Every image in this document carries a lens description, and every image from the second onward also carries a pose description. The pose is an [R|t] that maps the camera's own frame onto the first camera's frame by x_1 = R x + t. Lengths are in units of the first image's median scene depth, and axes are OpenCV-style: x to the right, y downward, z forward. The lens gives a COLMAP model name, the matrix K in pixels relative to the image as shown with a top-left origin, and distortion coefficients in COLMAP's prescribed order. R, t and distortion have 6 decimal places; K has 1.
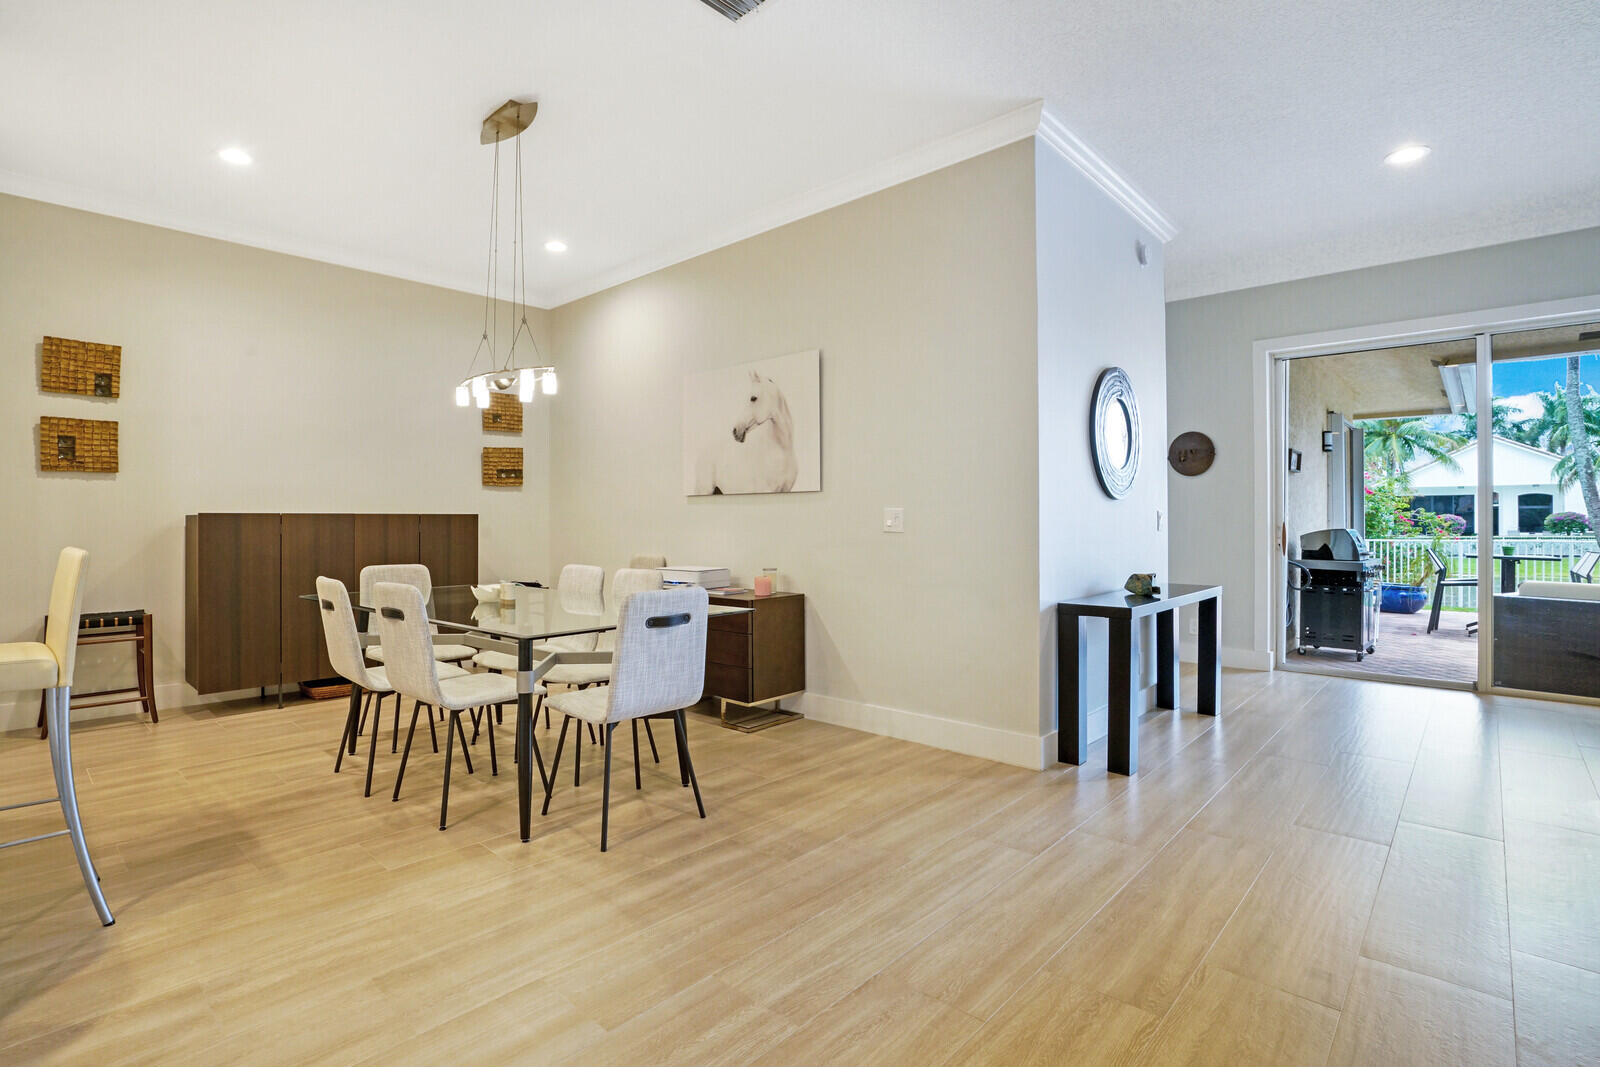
lens RADIAL K [[761.5, 0, 764.9], [0, 761.5, 518.0], [0, 0, 1]] dist [-0.043729, 0.000870]
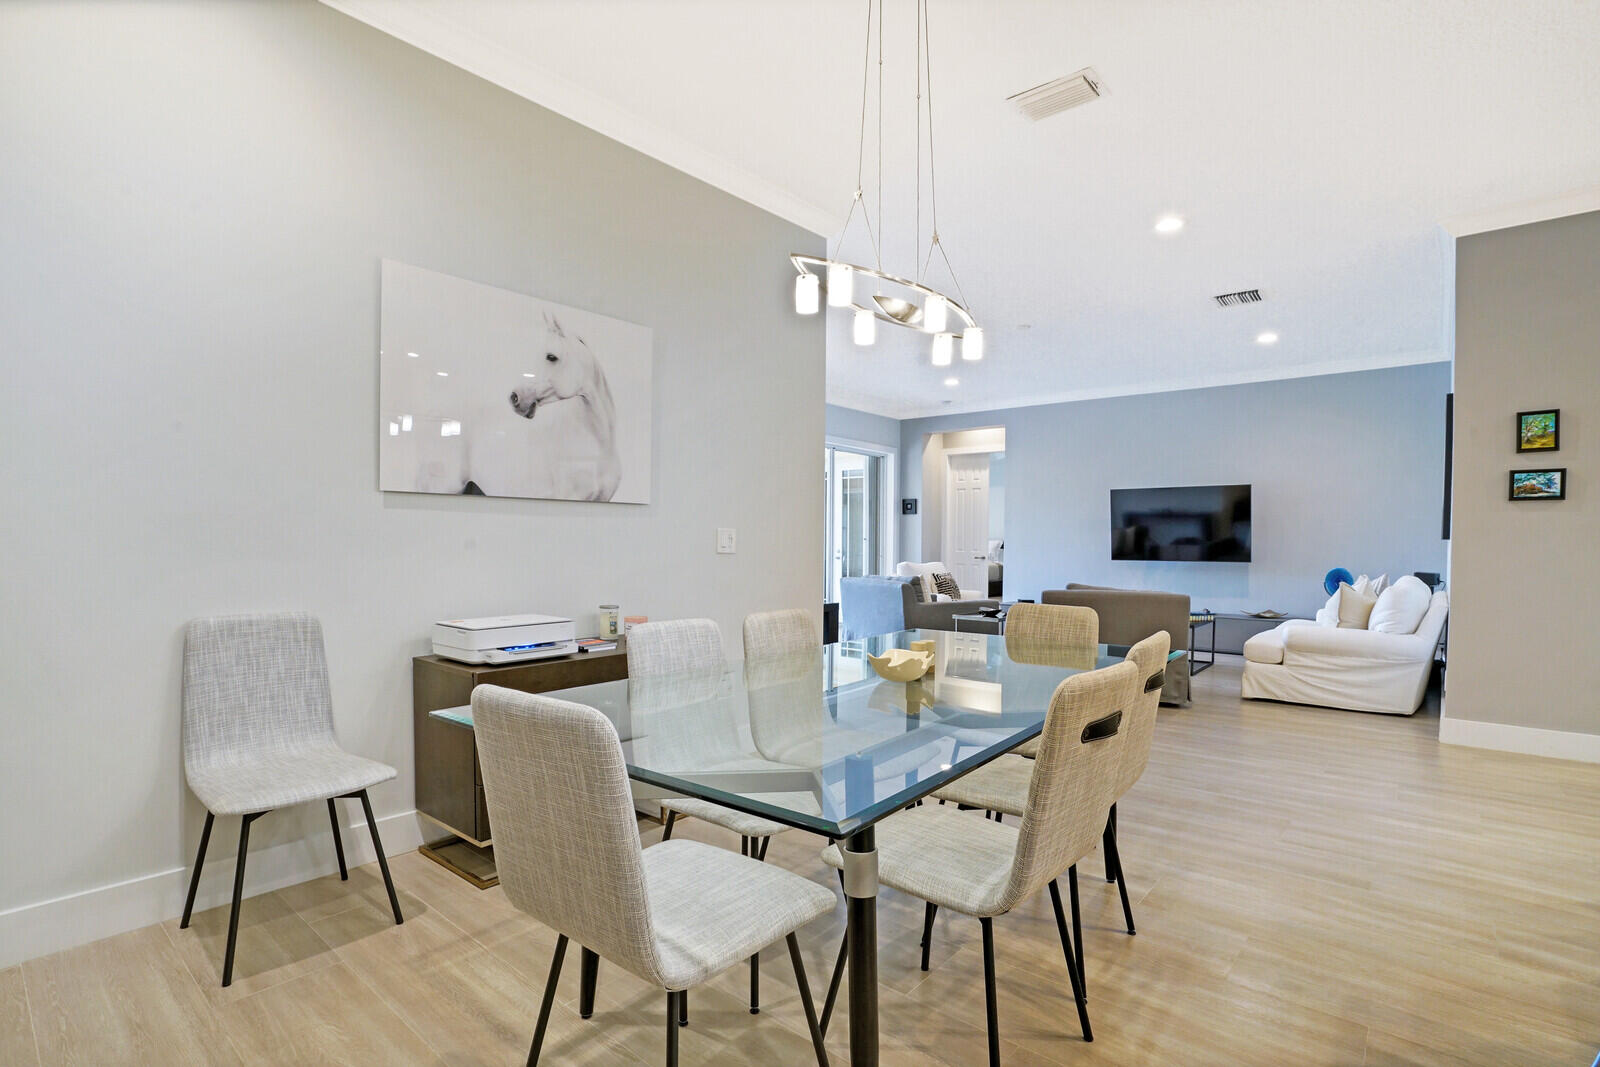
lens RADIAL K [[773.8, 0, 820.1], [0, 773.8, 547.3], [0, 0, 1]] dist [-0.017642, 0.000812]
pose [[-0.078992, -0.005813, 0.996858, -0.734898], [-0.010947, 0.999928, 0.004963, 0.003808], [-0.996815, -0.010520, -0.079050, 0.847050]]
